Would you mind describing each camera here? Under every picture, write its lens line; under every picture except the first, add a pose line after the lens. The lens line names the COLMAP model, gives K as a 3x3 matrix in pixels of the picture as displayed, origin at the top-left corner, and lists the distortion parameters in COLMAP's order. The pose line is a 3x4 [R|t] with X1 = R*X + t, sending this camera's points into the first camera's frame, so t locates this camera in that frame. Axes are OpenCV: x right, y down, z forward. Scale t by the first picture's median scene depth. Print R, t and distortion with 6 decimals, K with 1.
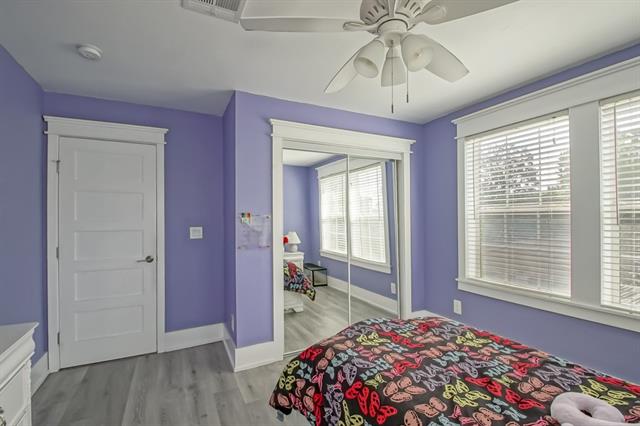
lens RADIAL K [[297.1, 0, 314.9], [0, 297.1, 215.3], [0, 0, 1]] dist [-0.000515, -0.000165]
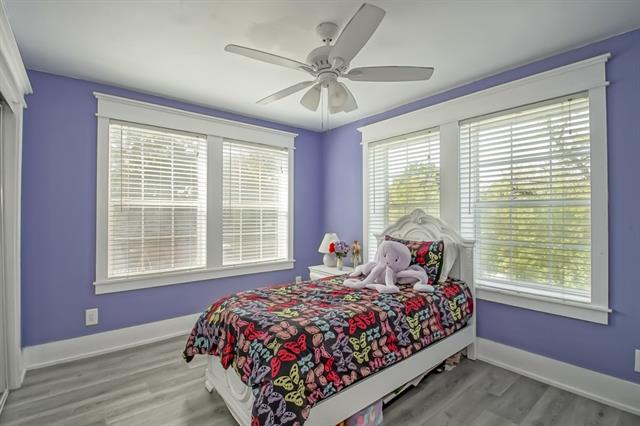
lens RADIAL K [[297.1, 0, 314.9], [0, 297.1, 215.3], [0, 0, 1]] dist [-0.000515, -0.000165]
pose [[-0.220724, 0.004069, 0.975328, -0.765518], [-0.005089, 0.999973, -0.005324, 0.040855], [-0.975323, -0.006139, -0.220697, 0.932557]]
